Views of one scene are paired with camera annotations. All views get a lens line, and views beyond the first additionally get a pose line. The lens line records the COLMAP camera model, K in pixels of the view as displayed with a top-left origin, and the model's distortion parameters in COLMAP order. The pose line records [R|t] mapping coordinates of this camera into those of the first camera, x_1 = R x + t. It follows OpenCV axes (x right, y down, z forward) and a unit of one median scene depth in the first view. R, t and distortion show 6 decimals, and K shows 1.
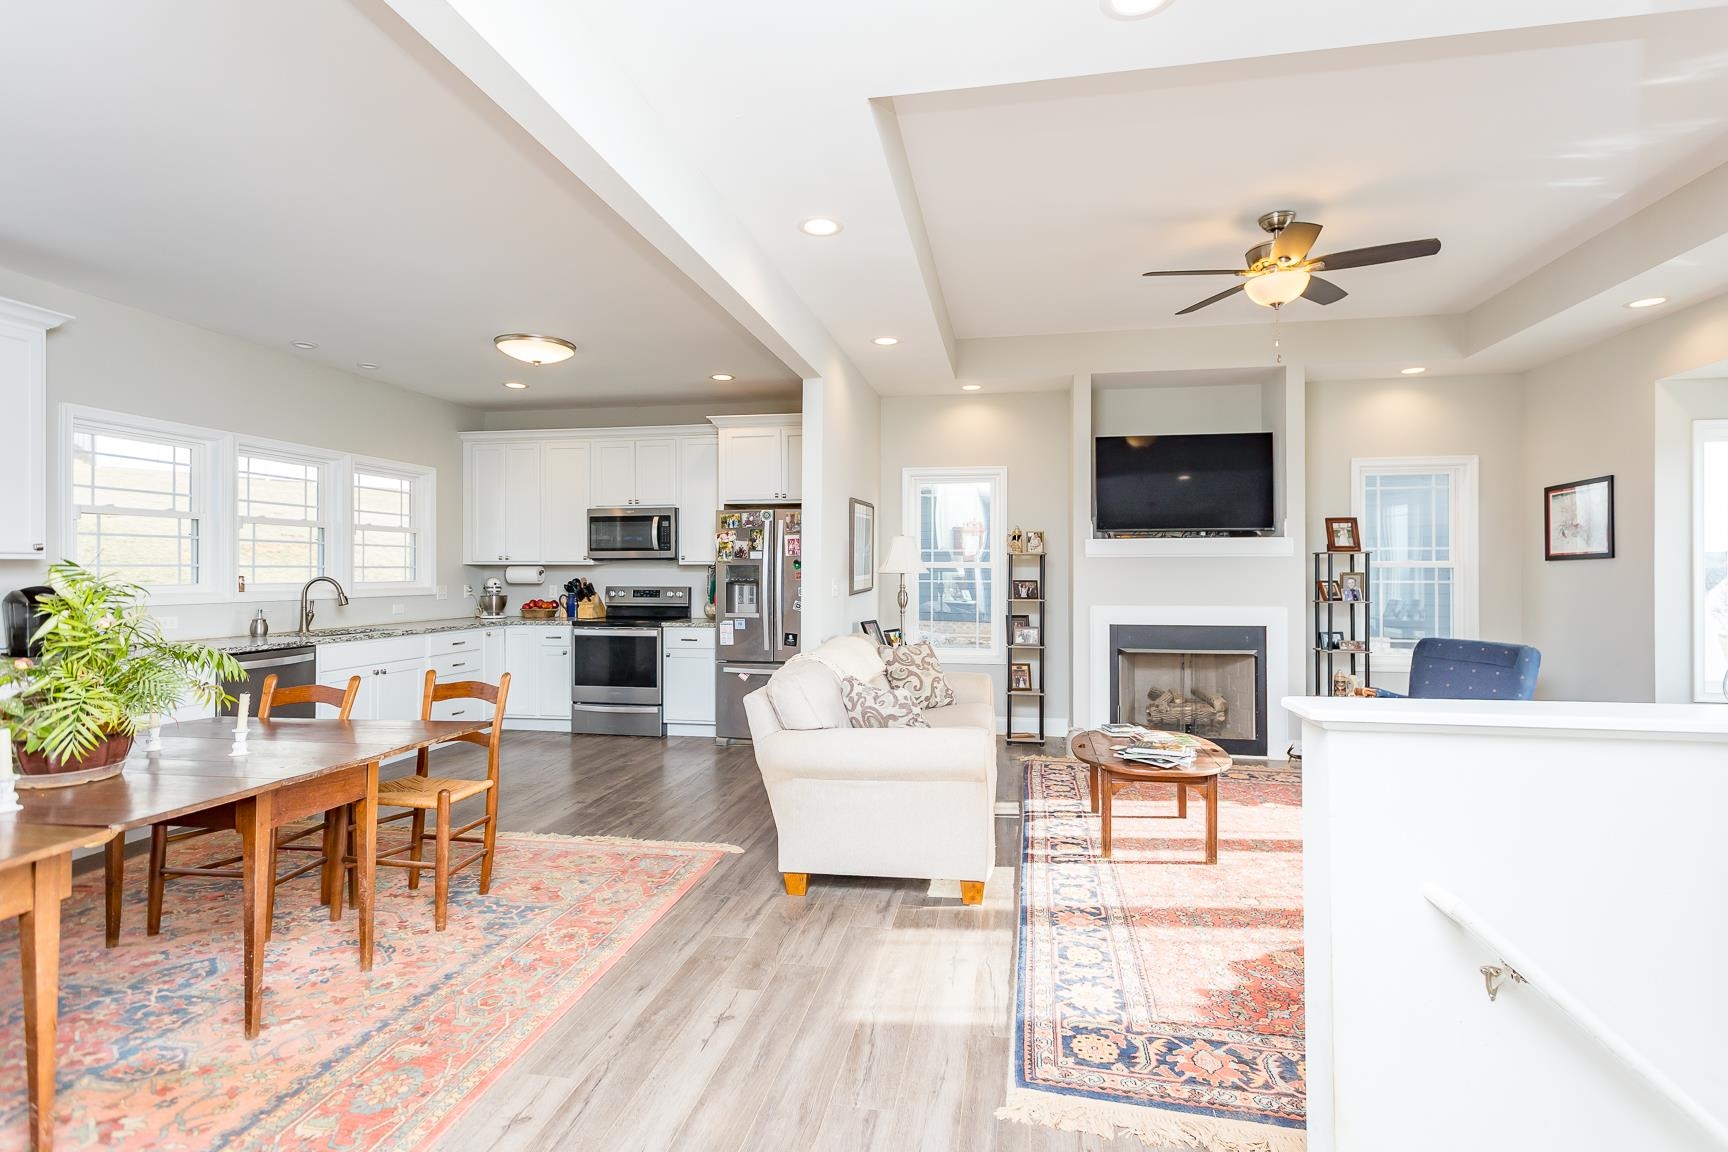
lens RADIAL K [[808.9, 0, 883.4], [0, 808.9, 570.8], [0, 0, 1]] dist [0.001861, 0.000281]
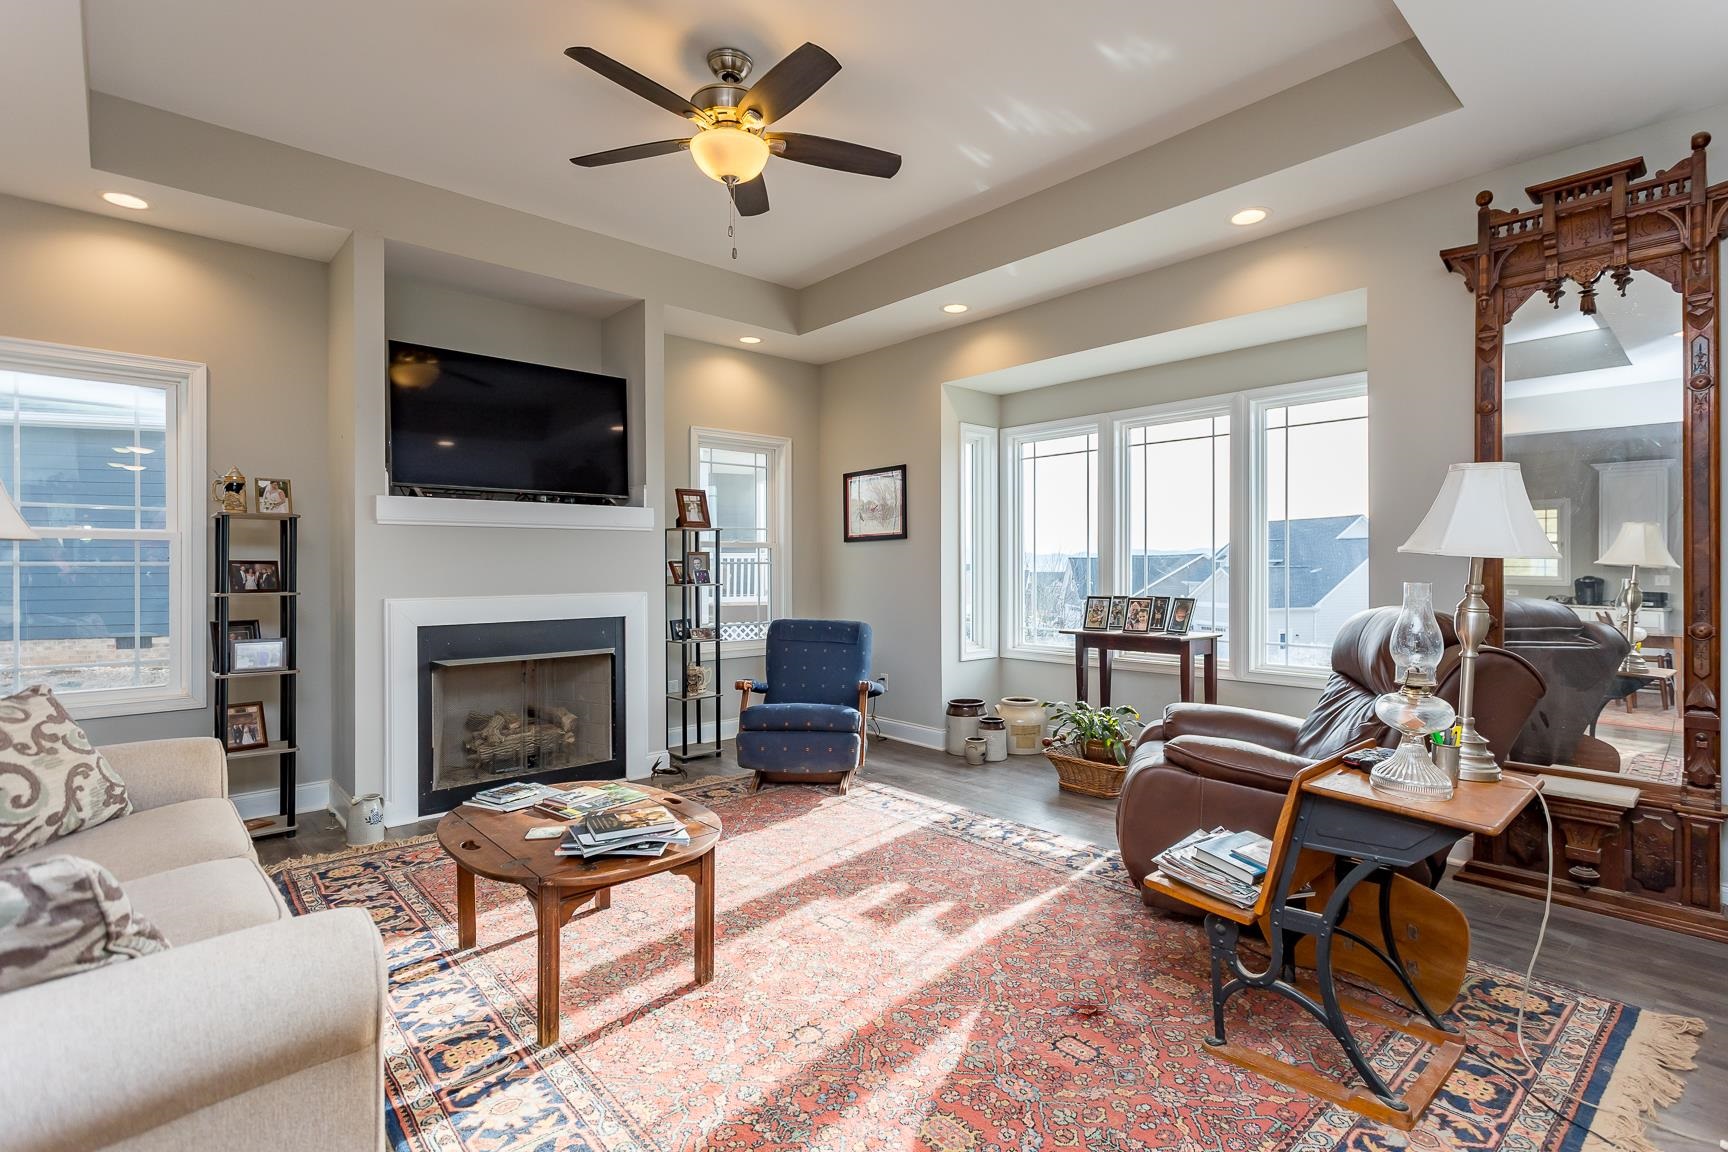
lens RADIAL K [[822.0, 0, 868.4], [0, 822.0, 564.3], [0, 0, 1]] dist [0.005591, 0.000842]
pose [[0.618551, -0.002082, 0.785742, -0.020214], [0.002132, 0.999997, 0.000971, 0.015663], [-0.785742, 0.001075, 0.618554, 0.295185]]
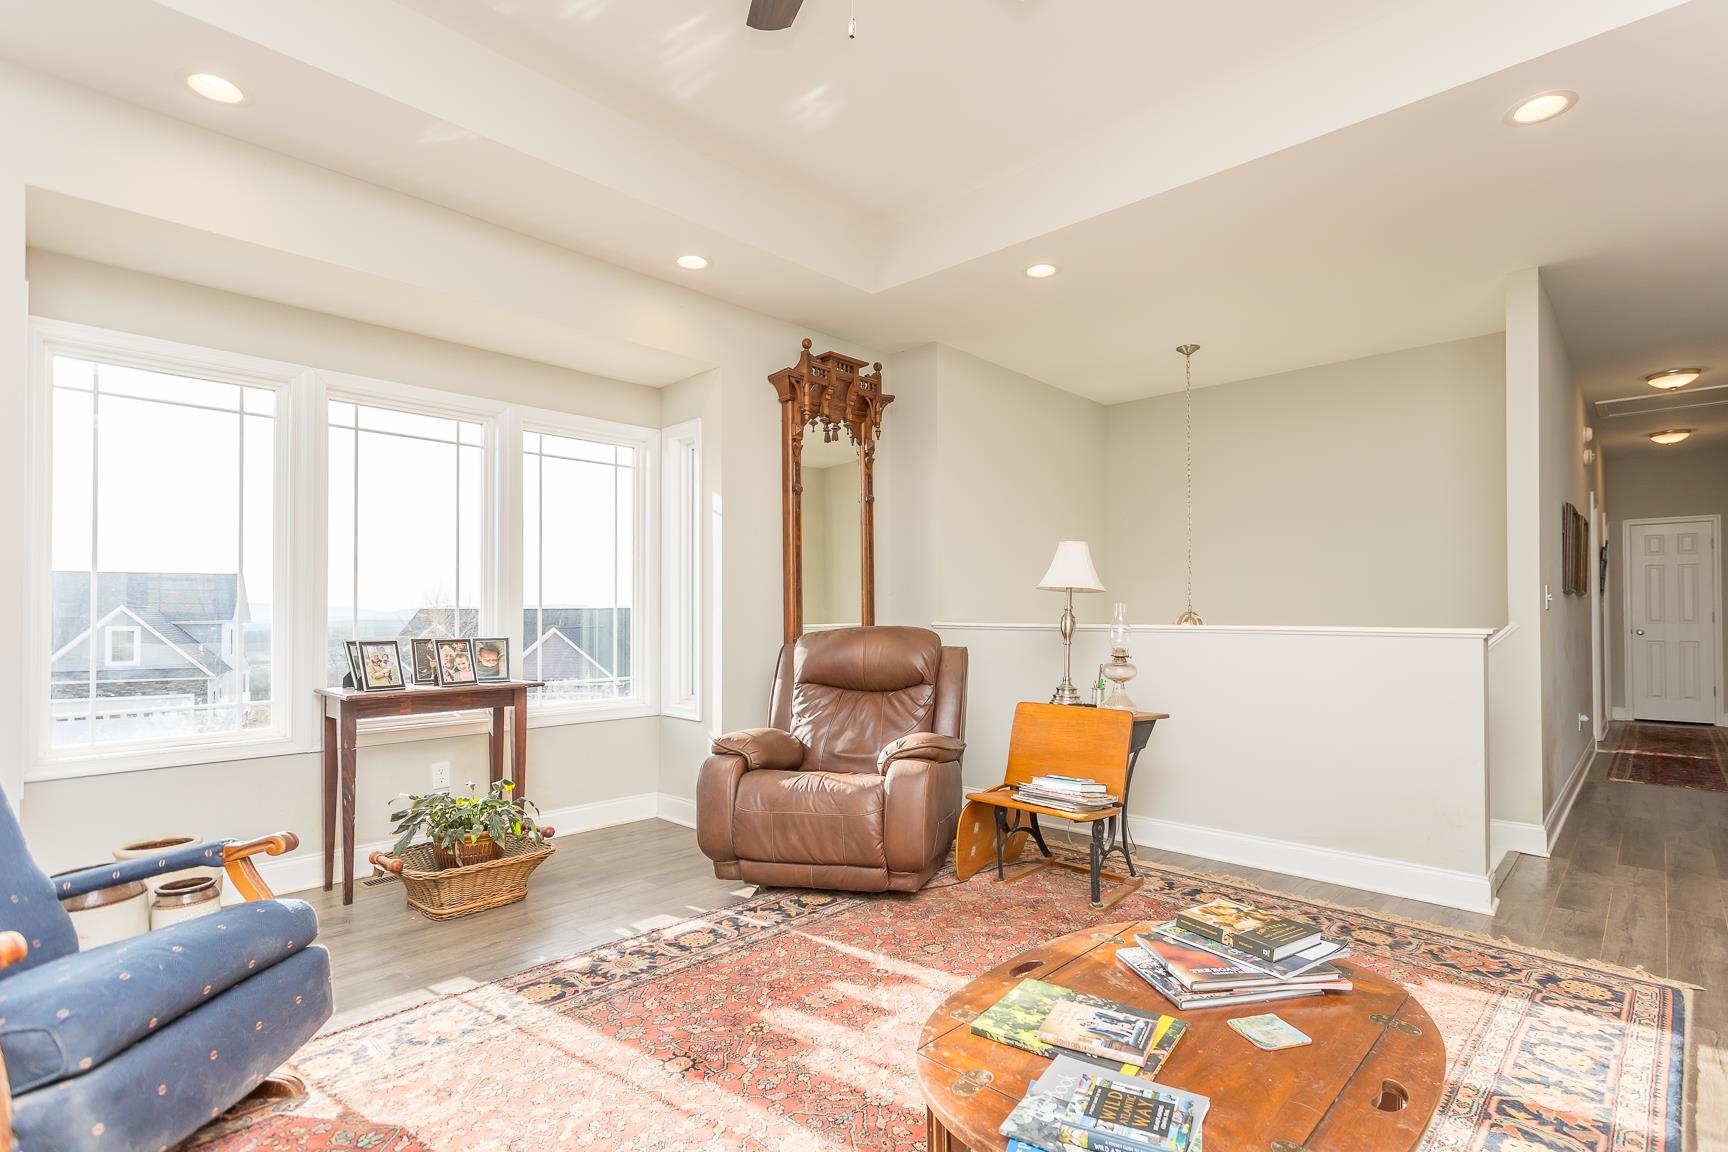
lens RADIAL K [[852.2, 0, 873.9], [0, 852.2, 610.3], [0, 0, 1]] dist [0.004640, 0.000971]
pose [[-0.831091, 0.003539, 0.556125, 0.152448], [0.000675, 0.999985, -0.005355, 0.029813], [-0.556136, -0.004075, -0.831081, 0.917846]]
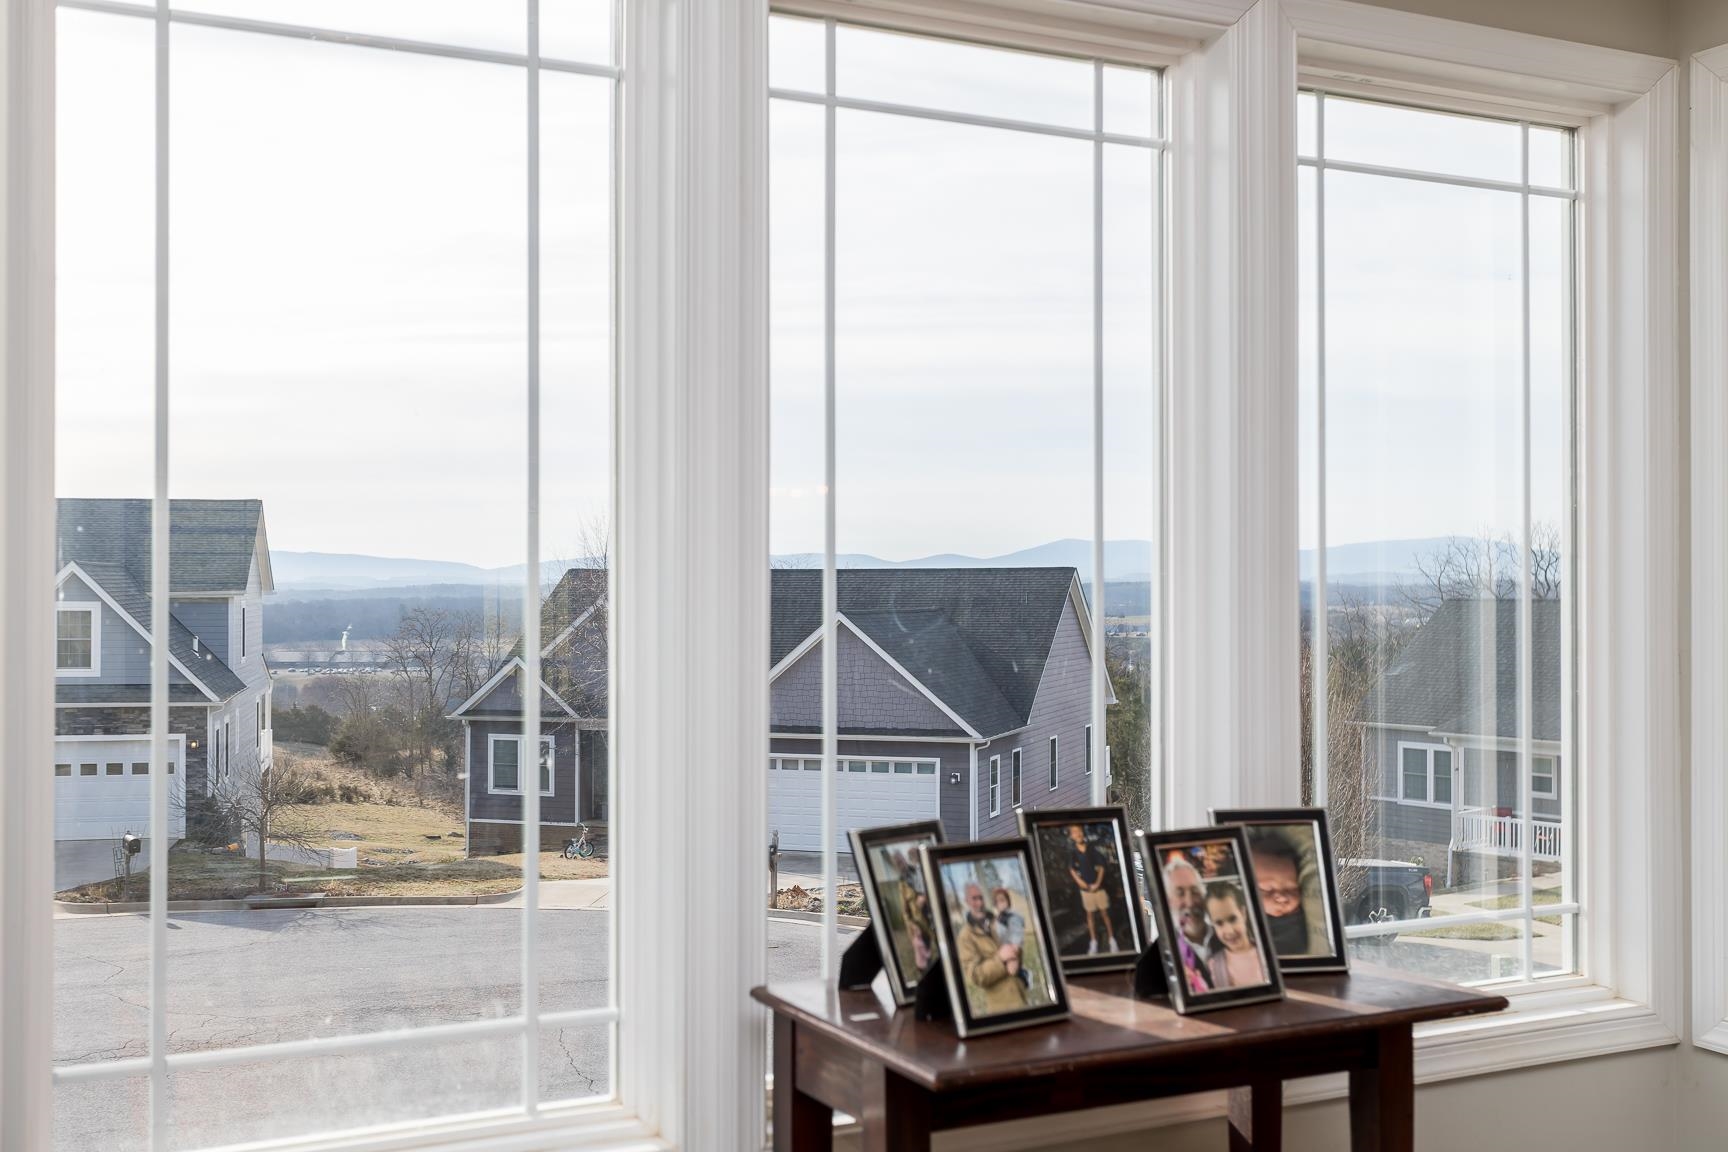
lens RADIAL K [[1976.3, 0, 864.0], [0, 1976.3, 576.0], [0, 0, 1]] dist [-0.006028, -0.008142]
pose [[-0.599490, 0.000423, 0.800382, 0.472568], [-0.001025, 0.999999, -0.001296, -0.002627], [-0.800382, -0.001597, -0.599489, 0.863368]]
